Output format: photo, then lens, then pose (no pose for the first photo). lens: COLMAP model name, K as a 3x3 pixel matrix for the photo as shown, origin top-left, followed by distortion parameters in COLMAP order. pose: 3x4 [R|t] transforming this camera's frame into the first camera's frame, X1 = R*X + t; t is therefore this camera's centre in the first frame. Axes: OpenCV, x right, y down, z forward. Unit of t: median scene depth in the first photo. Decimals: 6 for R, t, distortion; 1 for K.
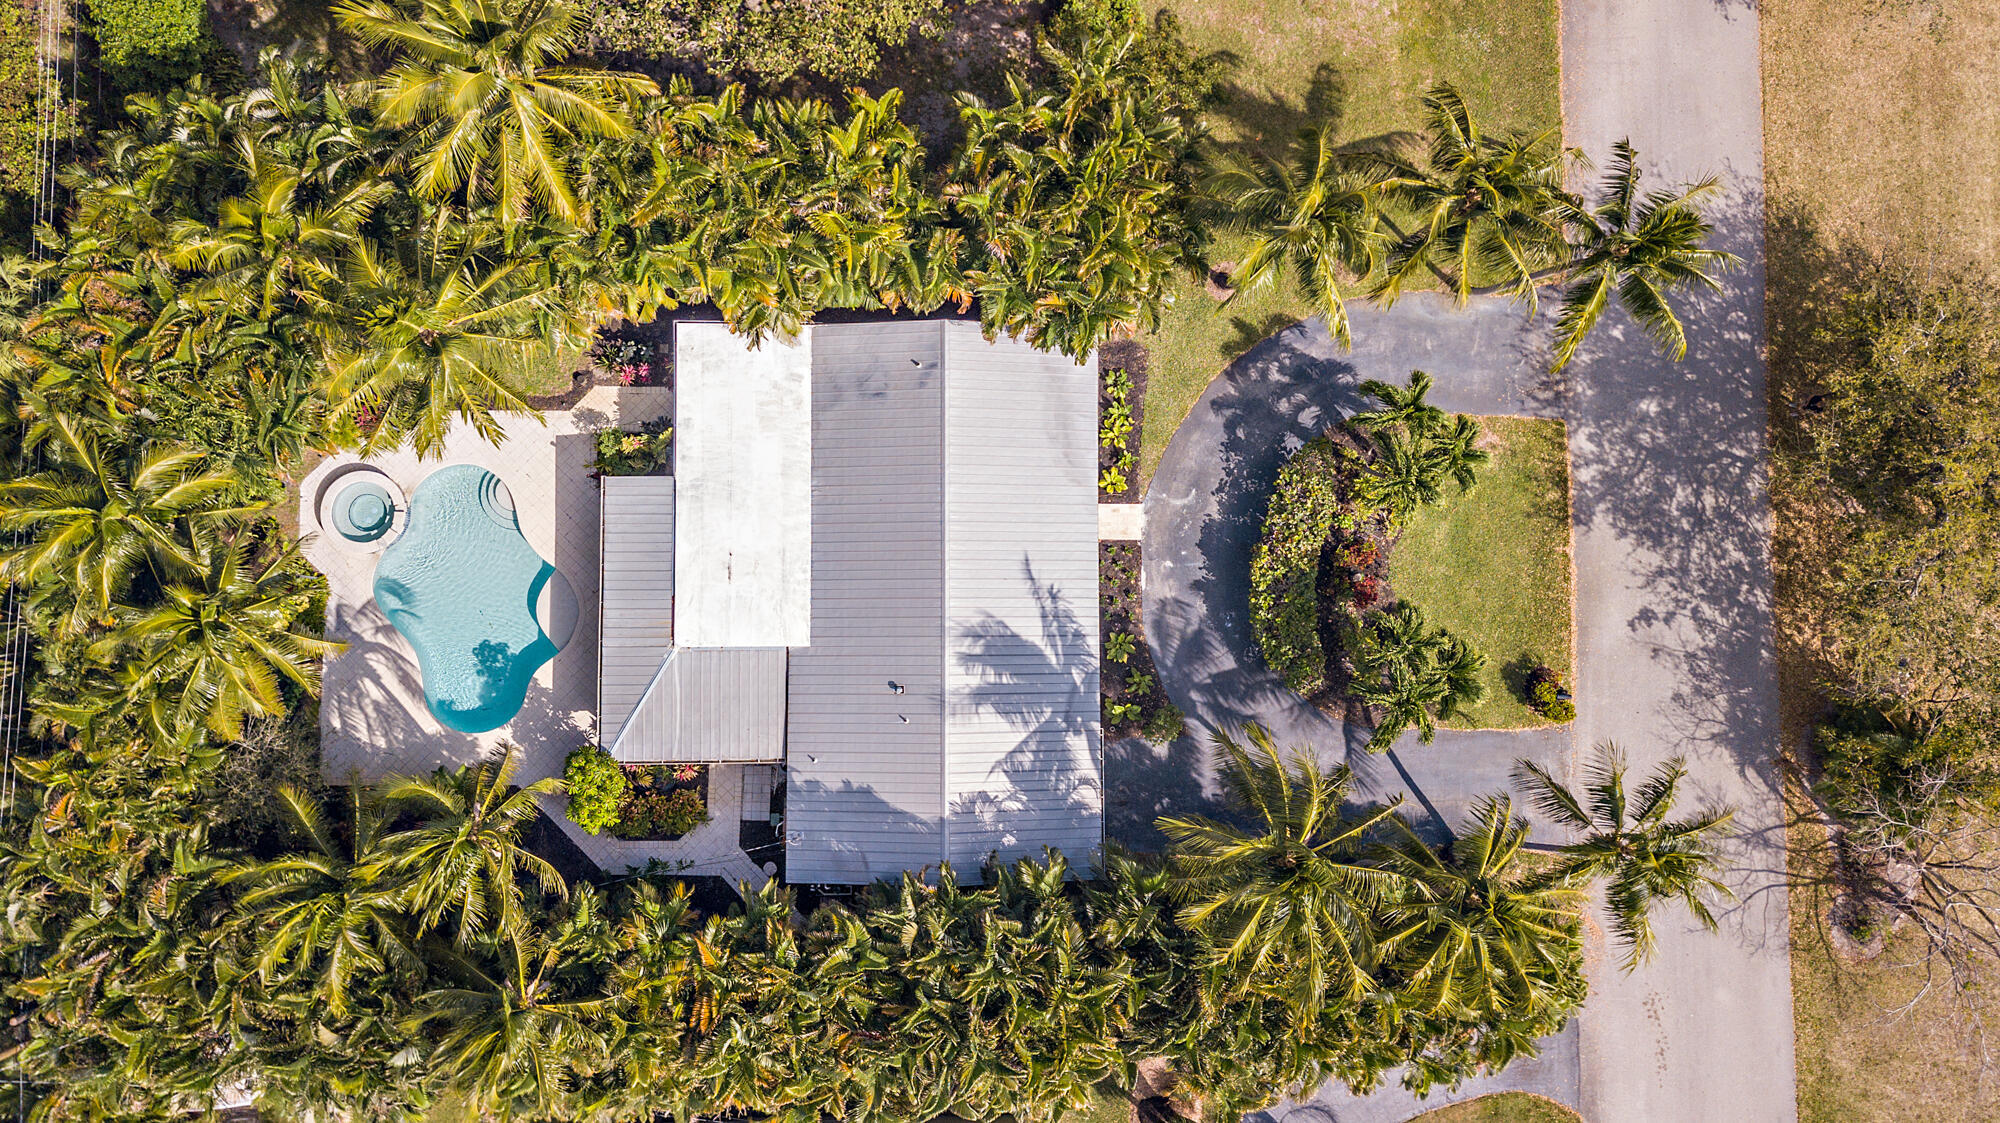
lens RADIAL K [[1508.9, 0, 996.0], [0, 1508.9, 564.9], [0, 0, 1]] dist [0.022409, 0.004229]
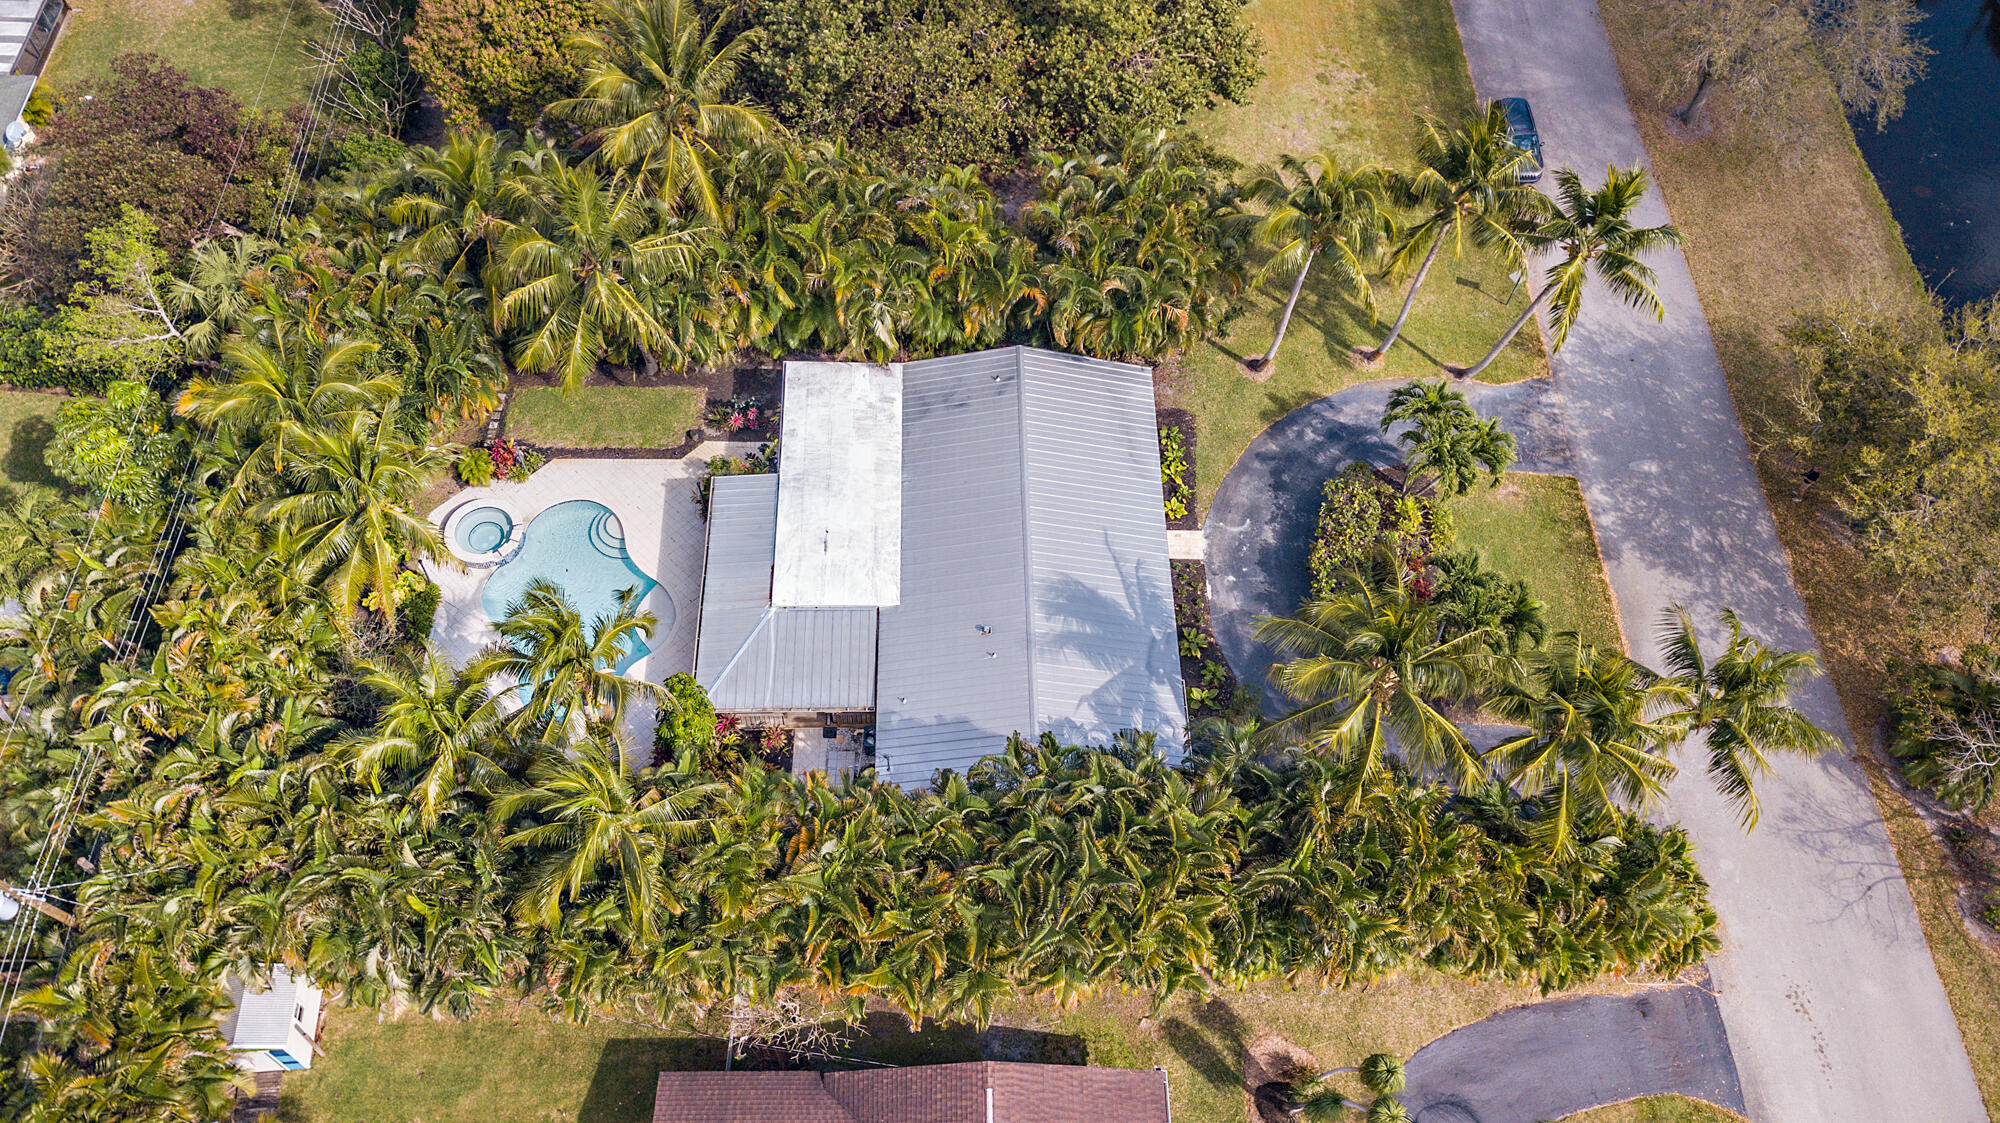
lens RADIAL K [[1508.9, 0, 1004.0], [0, 1508.9, 552.3], [0, 0, 1]] dist [0.022409, 0.004229]
pose [[0.999736, -0.020976, 0.009419, -0.056089], [0.022947, 0.884175, -0.466592, 0.479042], [0.001460, 0.466685, 0.884423, 0.049991]]
